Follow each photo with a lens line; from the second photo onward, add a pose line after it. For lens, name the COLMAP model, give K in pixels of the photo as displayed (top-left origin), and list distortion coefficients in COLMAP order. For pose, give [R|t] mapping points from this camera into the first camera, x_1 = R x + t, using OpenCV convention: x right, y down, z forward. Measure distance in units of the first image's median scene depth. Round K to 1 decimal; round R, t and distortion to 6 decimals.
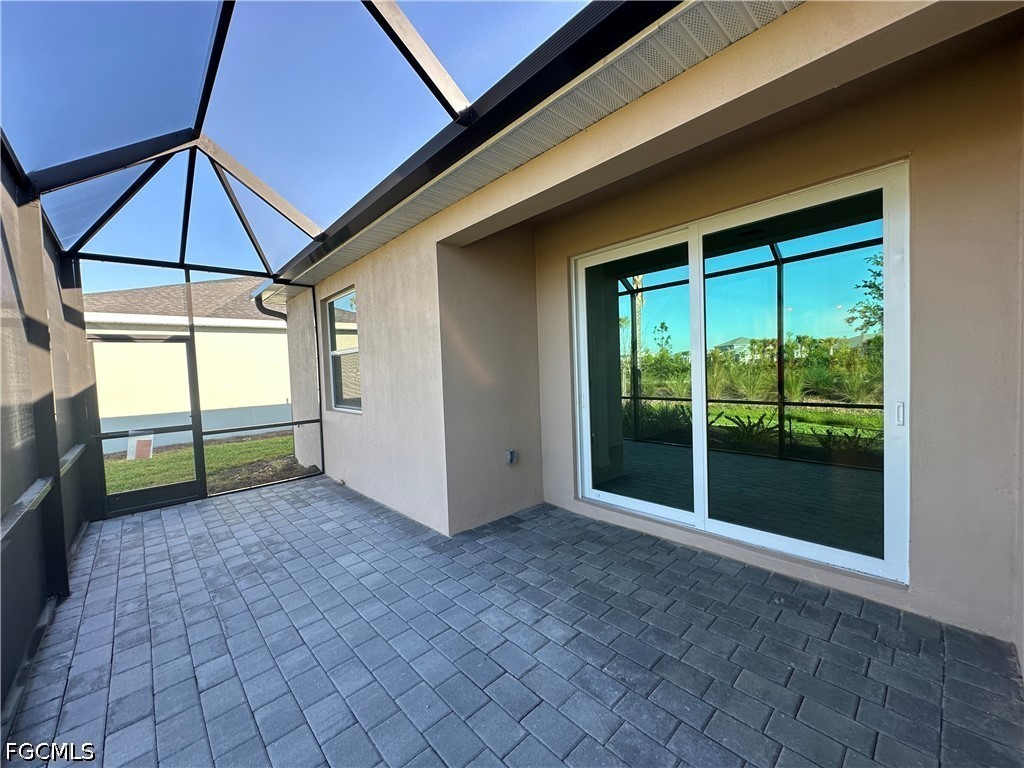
lens RADIAL K [[408.0, 0, 512.2], [0, 408.0, 386.9], [0, 0, 1]] dist [-0.001419, -0.000036]
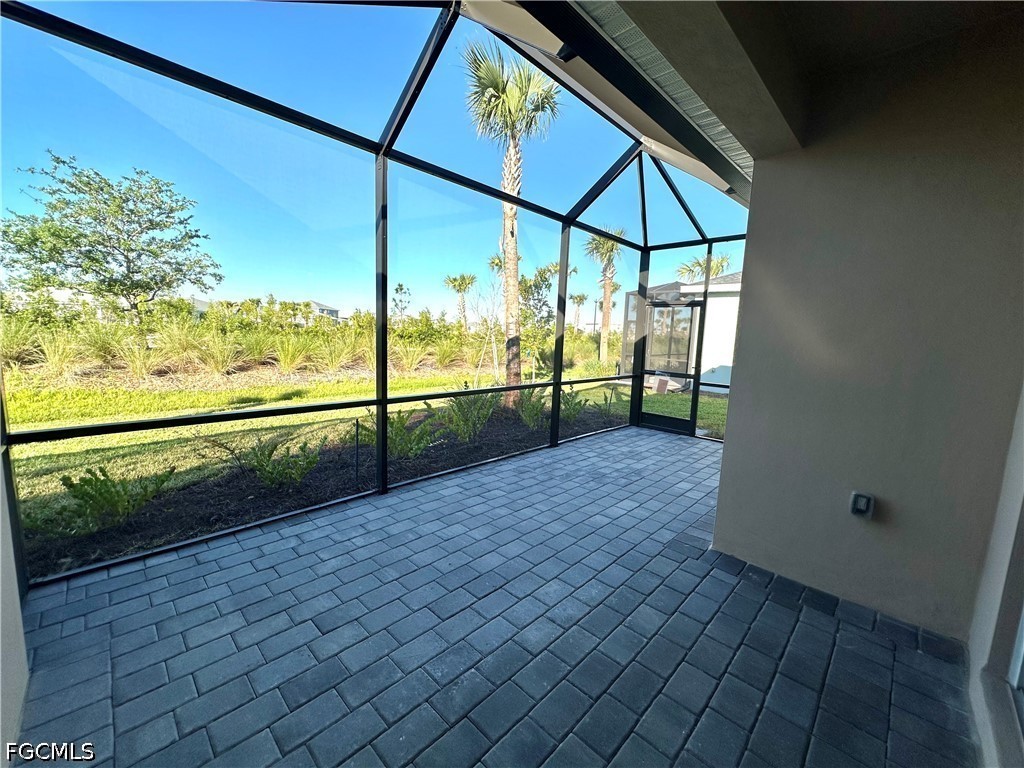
lens RADIAL K [[408.0, 0, 512.5], [0, 408.0, 382.2], [0, 0, 1]] dist [-0.001419, -0.000036]
pose [[0.057248, 0.164263, -0.984754, 0.570935], [-0.090383, 0.983174, 0.158745, -0.044677], [0.994260, 0.079917, 0.071131, 0.549198]]
